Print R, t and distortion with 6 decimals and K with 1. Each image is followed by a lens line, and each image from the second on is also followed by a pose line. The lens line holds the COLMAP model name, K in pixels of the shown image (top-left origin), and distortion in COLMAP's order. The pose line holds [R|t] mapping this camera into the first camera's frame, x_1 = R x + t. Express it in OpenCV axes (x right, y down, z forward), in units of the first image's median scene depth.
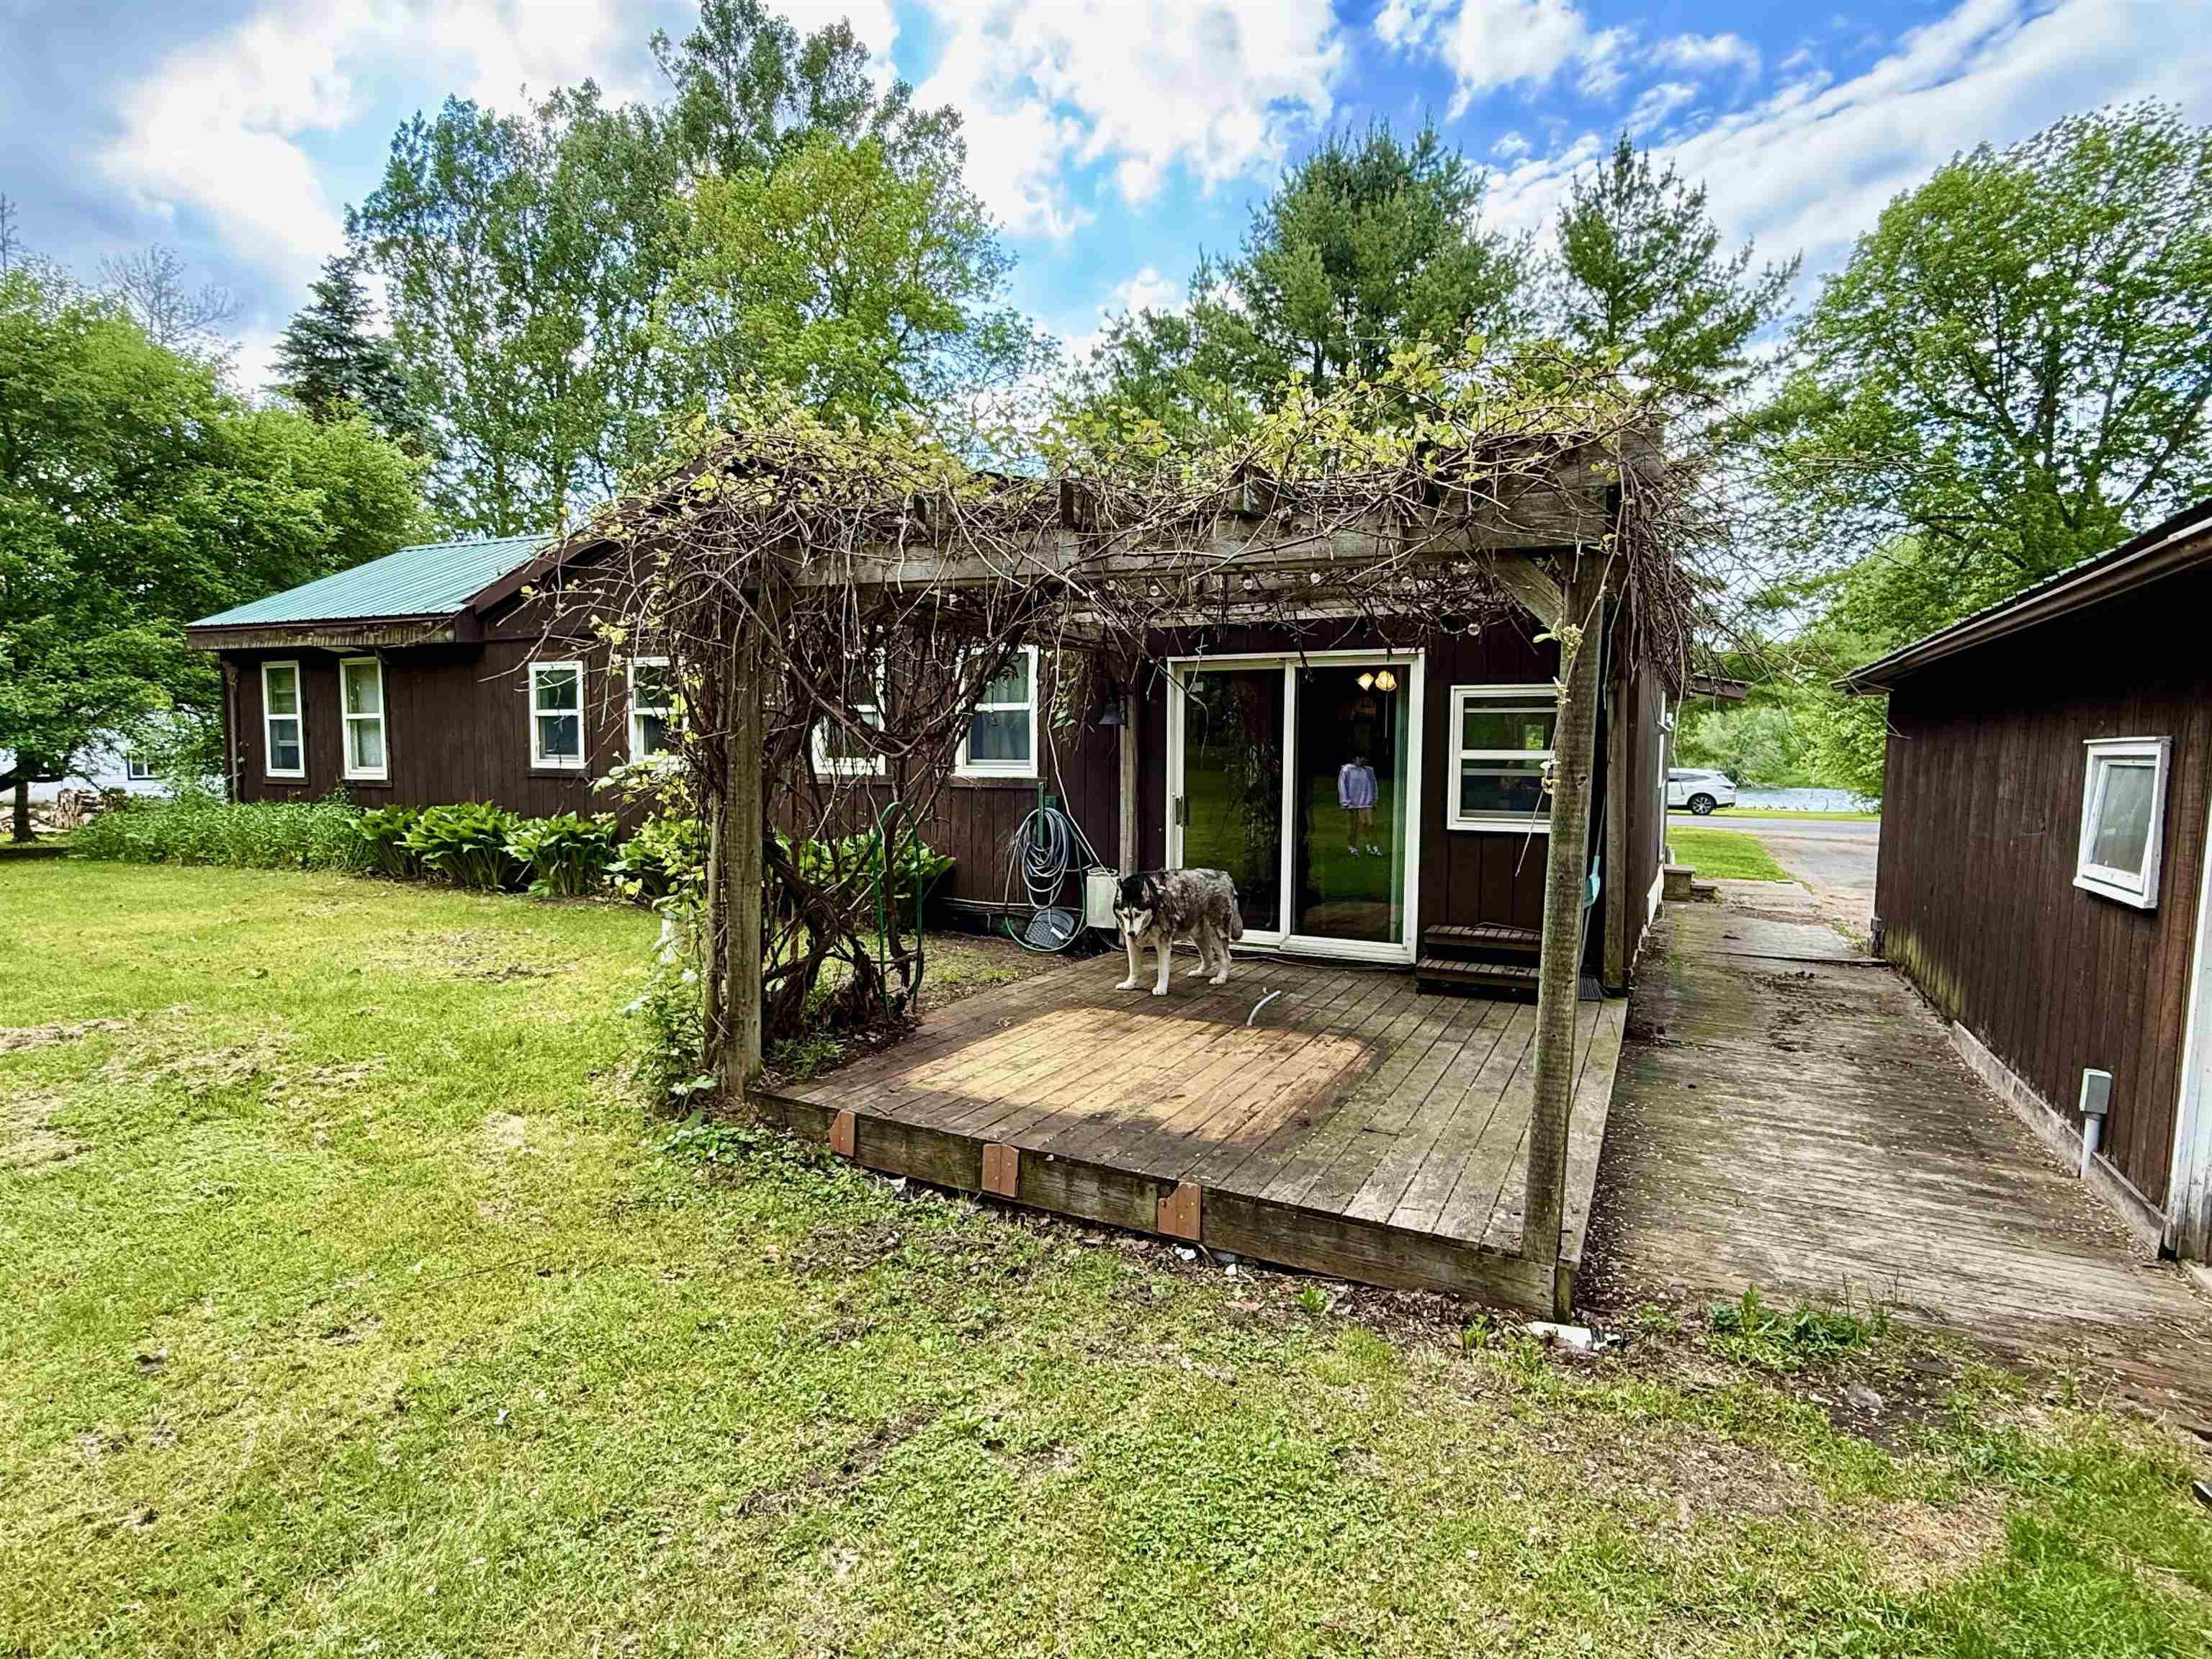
lens RADIAL K [[1149.2, 0, 1107.7], [0, 1149.2, 848.3], [0, 0, 1]] dist [0.013646, 0.000839]
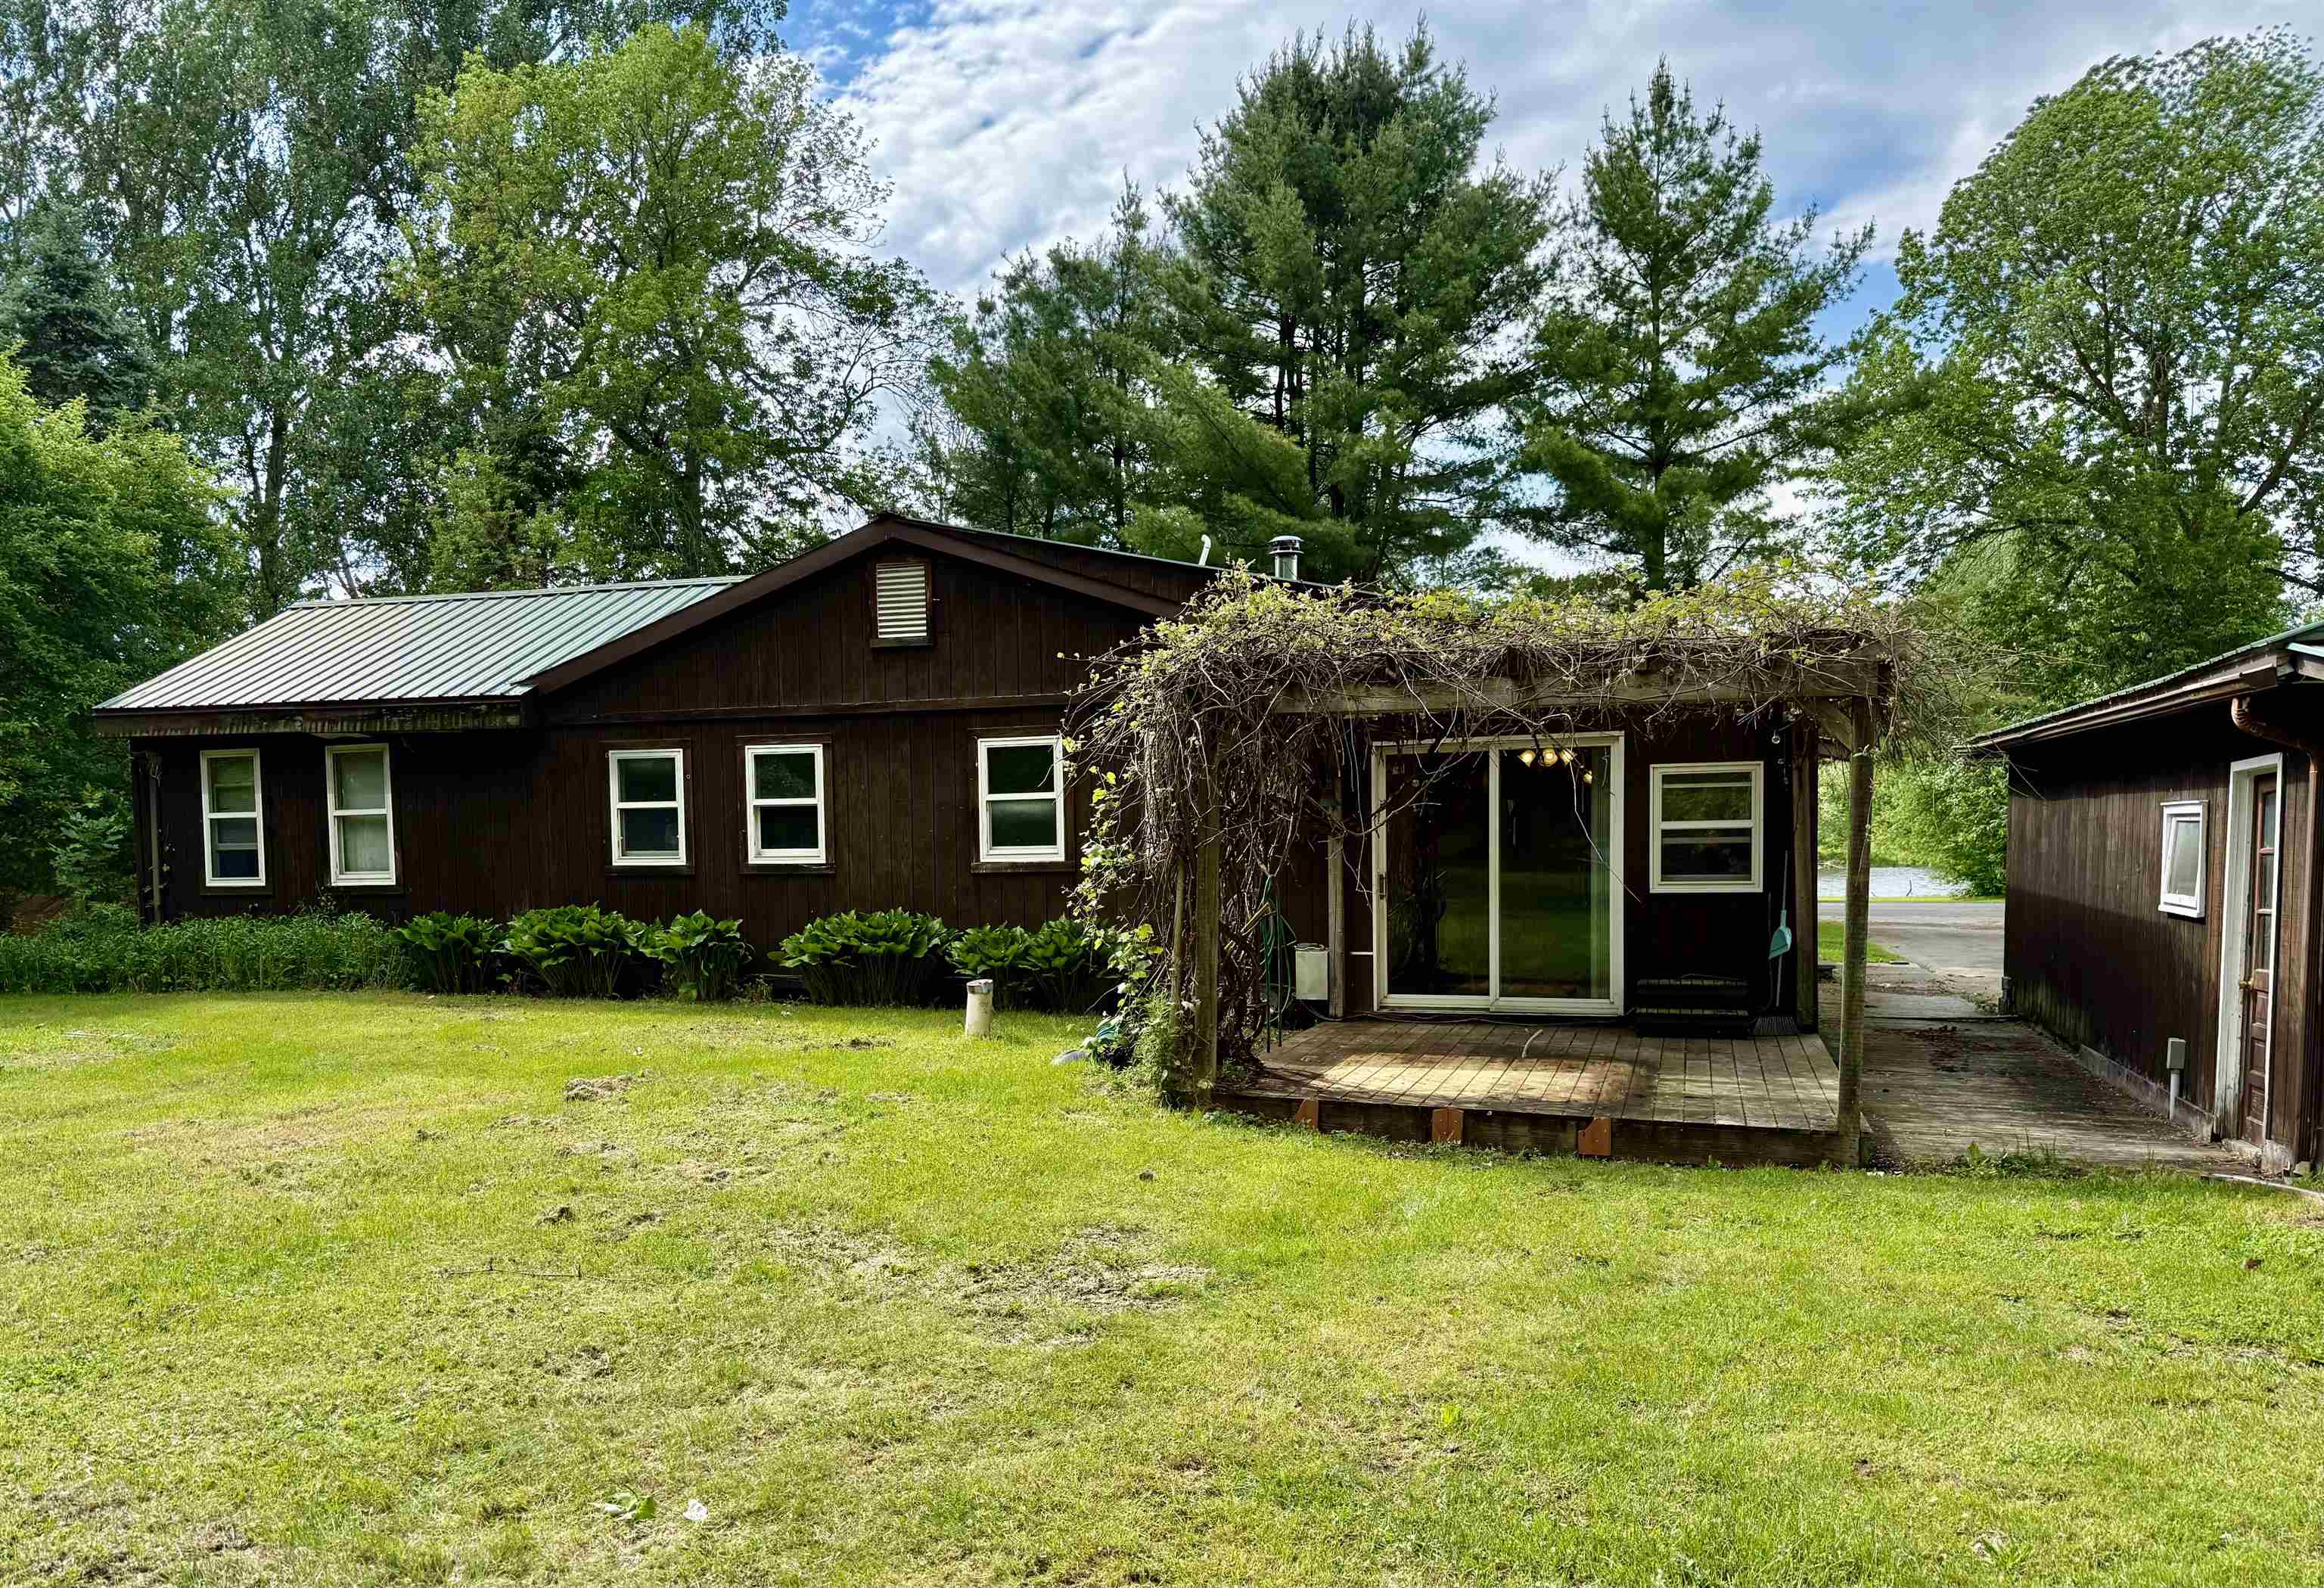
lens RADIAL K [[1611.6, 0, 1170.4], [0, 1611.6, 924.7], [0, 0, 1]] dist [0.044456, -0.003081]
pose [[0.991710, -0.031494, 0.124574, -0.063259], [0.034997, 0.999048, -0.026035, 0.006837], [-0.123635, 0.030179, 0.991869, -0.086869]]
